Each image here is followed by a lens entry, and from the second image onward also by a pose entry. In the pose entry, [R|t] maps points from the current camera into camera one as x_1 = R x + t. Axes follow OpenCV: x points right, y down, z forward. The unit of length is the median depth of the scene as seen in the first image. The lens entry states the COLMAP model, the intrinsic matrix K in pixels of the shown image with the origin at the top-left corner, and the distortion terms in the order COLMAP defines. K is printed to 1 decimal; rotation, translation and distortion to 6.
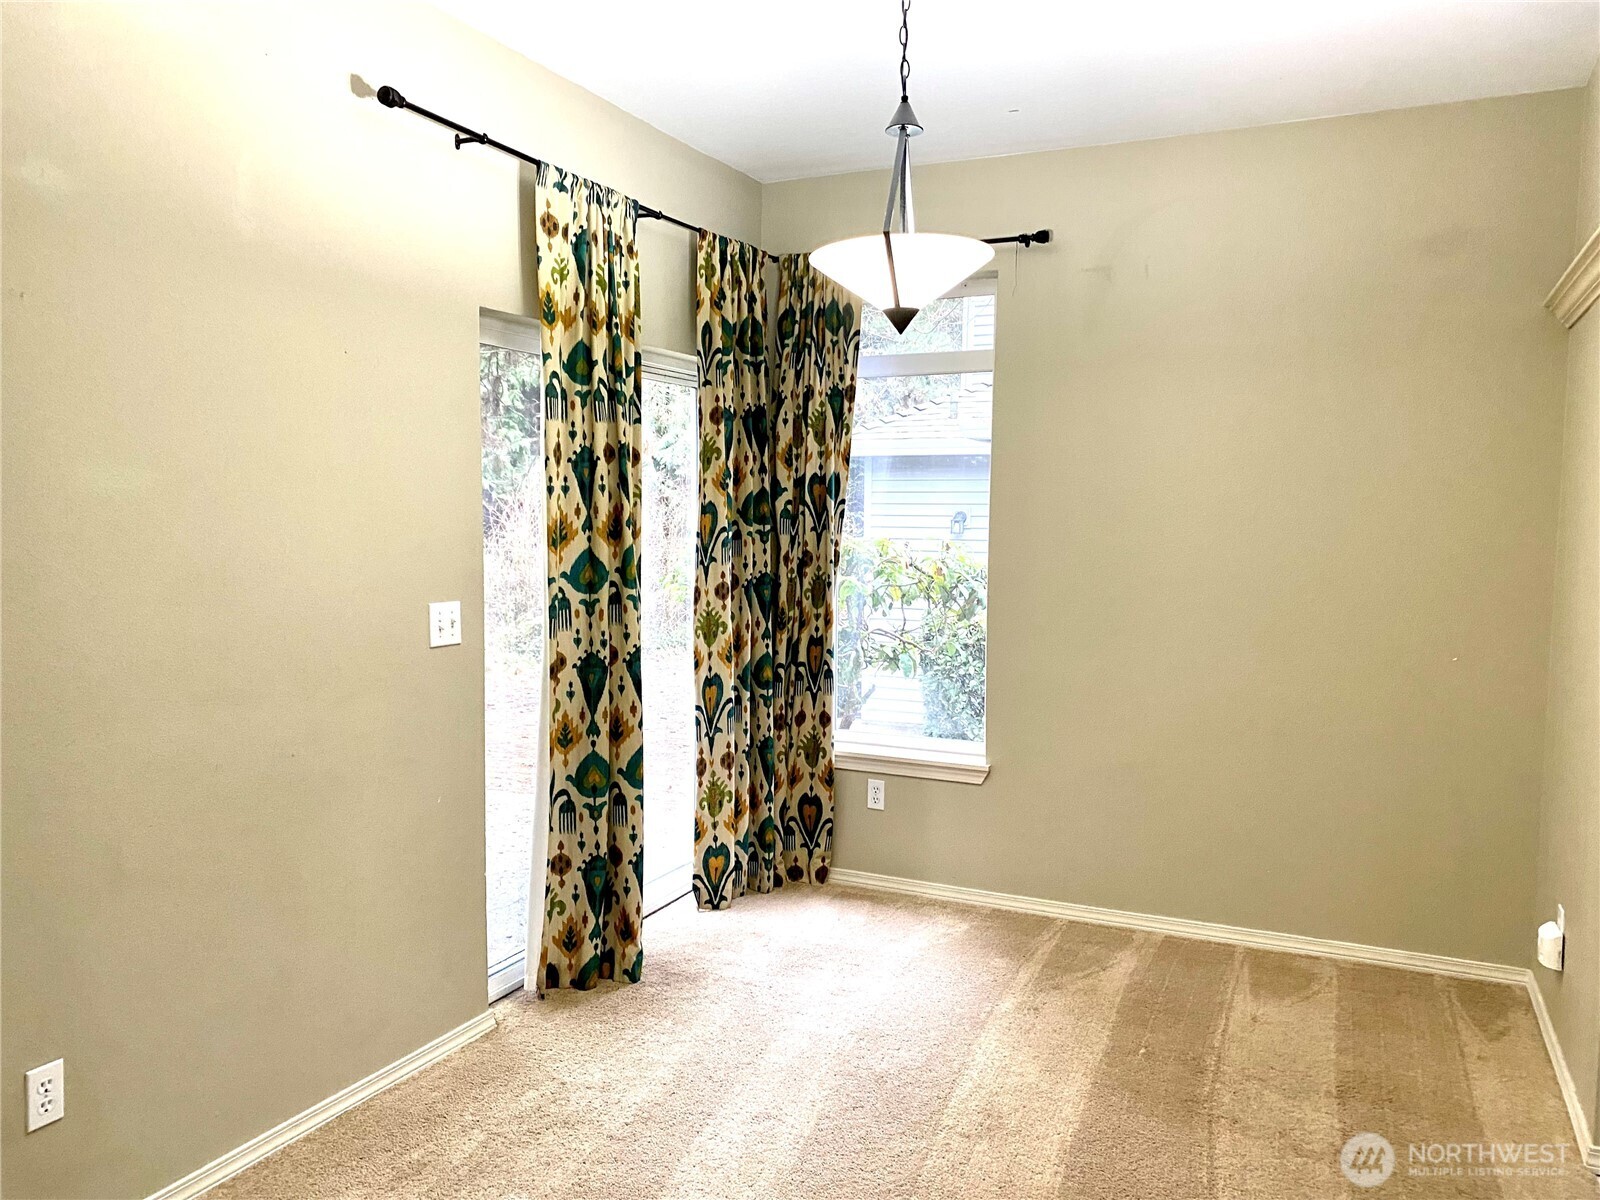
lens RADIAL K [[1195.6, 0, 804.9], [0, 1195.6, 608.4], [0, 0, 1]] dist [0.107311, -0.161103]
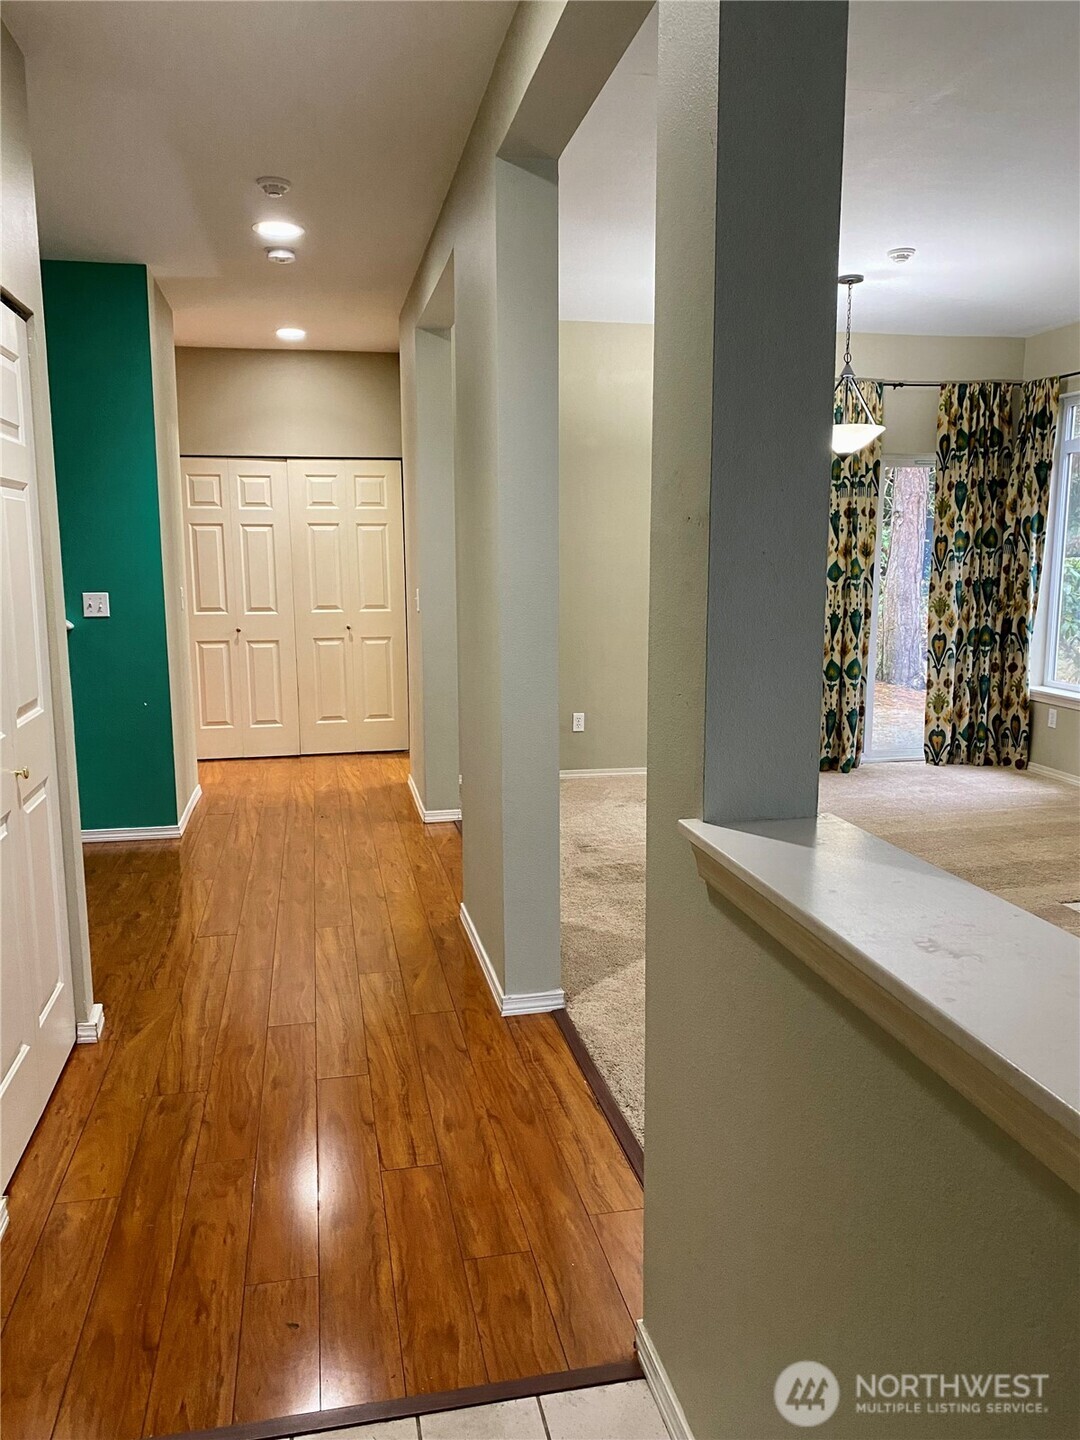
lens RADIAL K [[1076.0, 0, 573.0], [0, 1076.0, 716.5], [0, 0, 1]] dist [0.107311, -0.161103]
pose [[0.627053, 0.107868, -0.771472, 0.842694], [-0.056146, 0.994049, 0.093354, 0.057486], [0.776951, -0.015223, 0.629377, -0.447417]]
